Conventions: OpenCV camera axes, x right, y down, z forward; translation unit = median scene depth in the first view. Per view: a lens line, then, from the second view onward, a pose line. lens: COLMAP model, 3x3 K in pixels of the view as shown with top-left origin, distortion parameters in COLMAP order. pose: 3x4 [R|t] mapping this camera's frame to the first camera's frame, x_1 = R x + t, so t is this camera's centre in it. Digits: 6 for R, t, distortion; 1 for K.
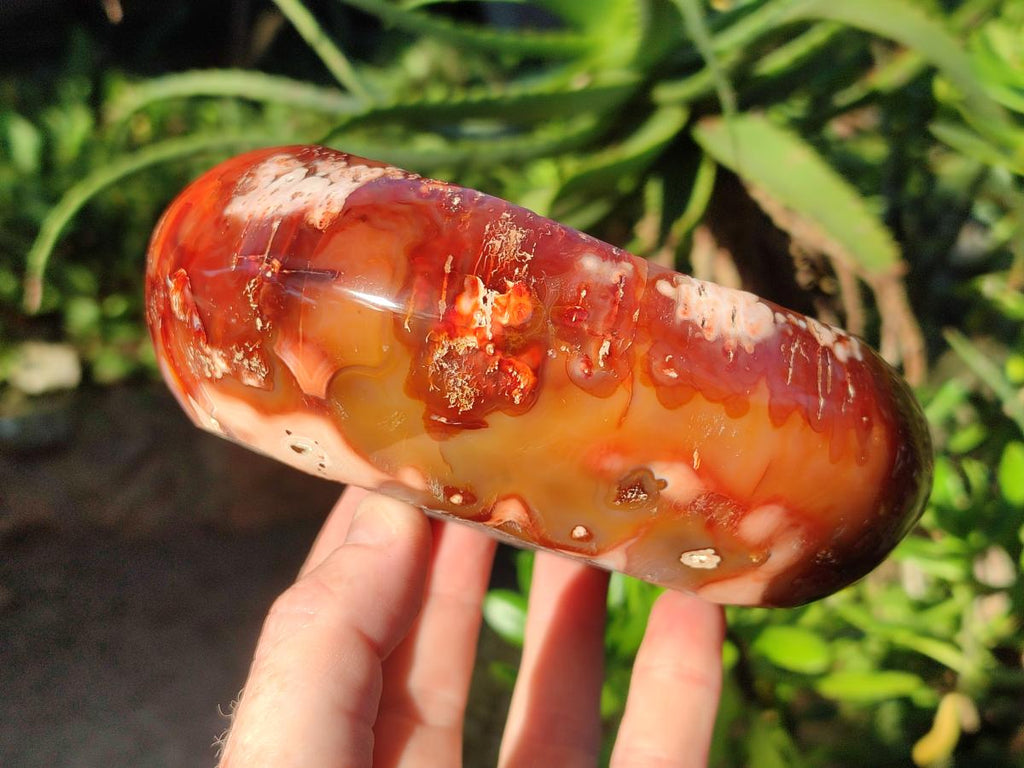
lens RADIAL K [[1557.8, 0, 512.0], [0, 1557.8, 384.0], [0, 0, 1]] dist [0.238022, -0.083729]
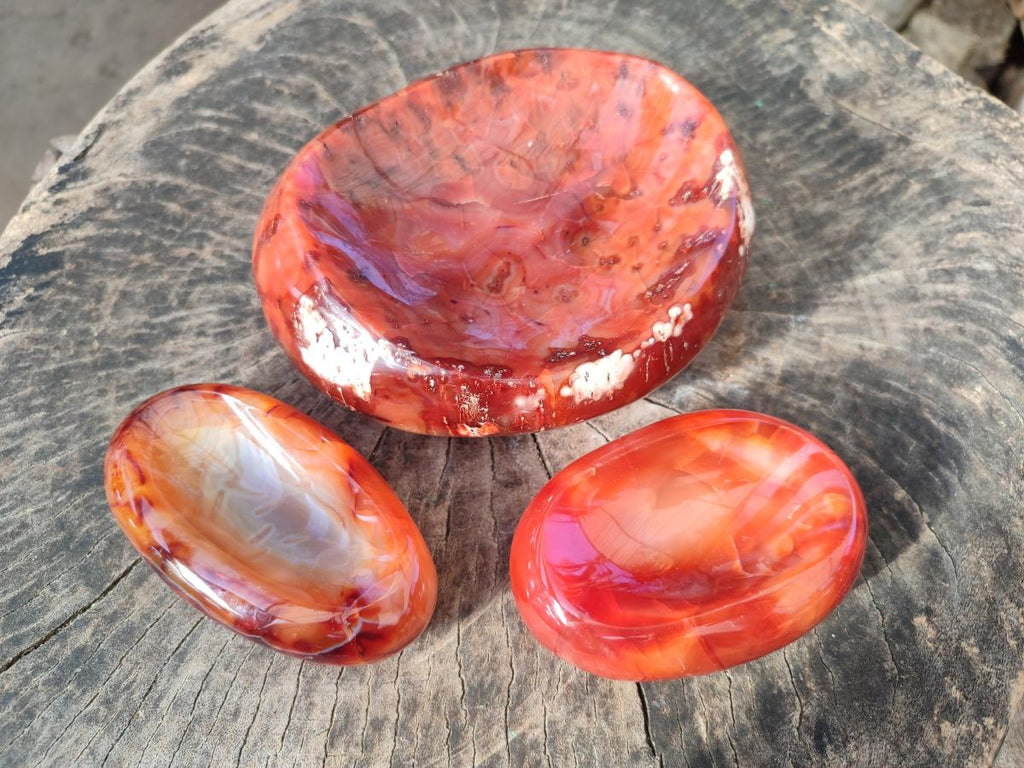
lens RADIAL K [[814.9, 0, 531.1], [0, 814.9, 382.9], [0, 0, 1]] dist [0.042527, -0.002573]
pose [[0.955463, -0.160189, -0.247850, 0.287940], [0.286575, 0.303107, 0.908846, -0.899252], [-0.070462, -0.939396, 0.335514, 0.719327]]
